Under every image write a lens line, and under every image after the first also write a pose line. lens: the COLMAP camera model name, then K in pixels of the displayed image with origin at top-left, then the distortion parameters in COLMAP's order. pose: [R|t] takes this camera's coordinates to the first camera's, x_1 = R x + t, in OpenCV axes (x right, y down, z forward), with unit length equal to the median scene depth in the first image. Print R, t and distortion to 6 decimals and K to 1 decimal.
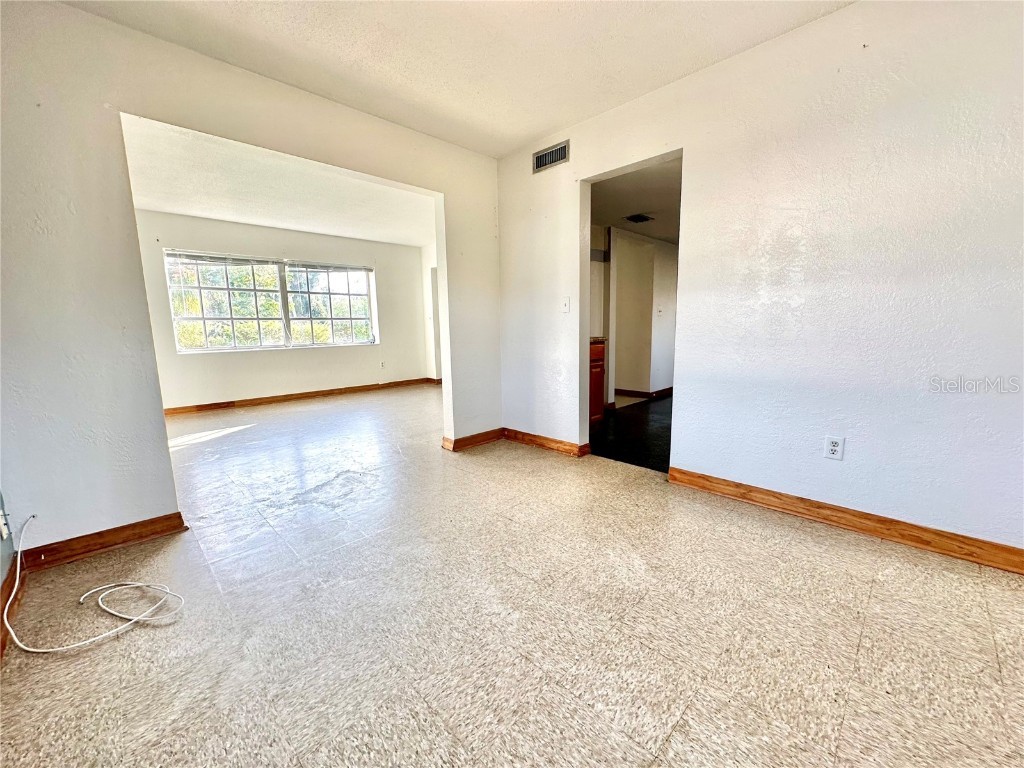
lens RADIAL K [[411.9, 0, 511.8], [0, 411.9, 386.4], [0, 0, 1]] dist [0.001323, -0.000120]
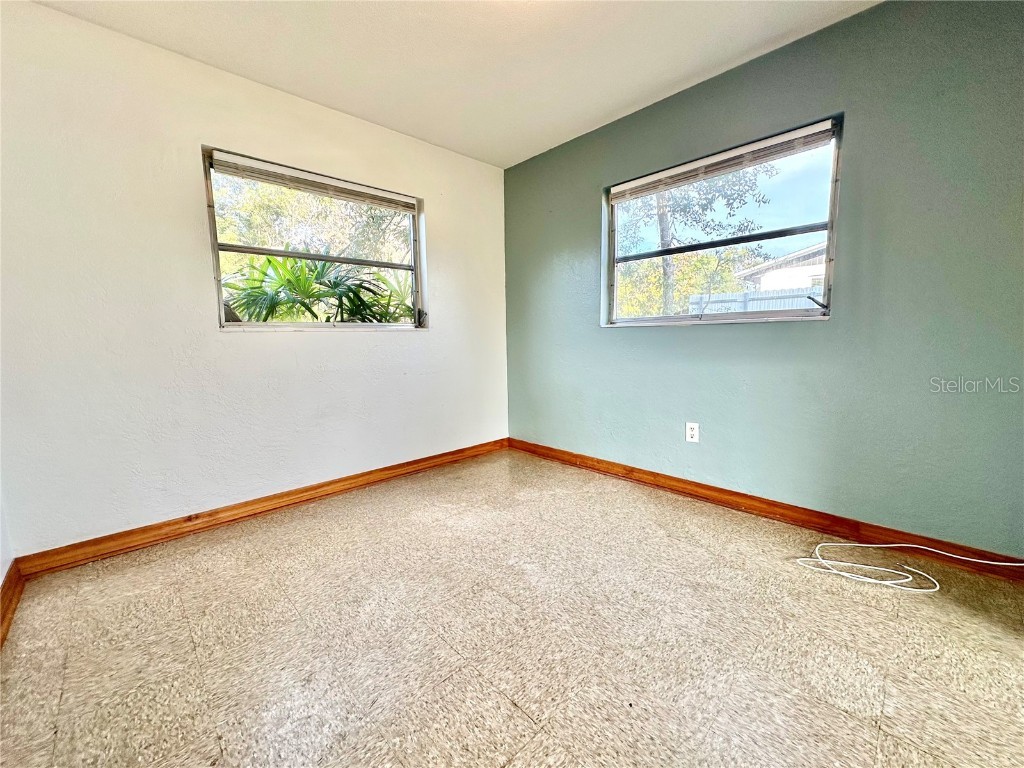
lens RADIAL K [[411.9, 0, 511.8], [0, 411.9, 386.4], [0, 0, 1]] dist [0.001323, -0.000120]
pose [[-0.999156, 0.034835, 0.021752, -0.034544], [0.039312, 0.964499, 0.261143, -0.265970], [-0.011883, 0.261778, -0.965055, 1.928743]]
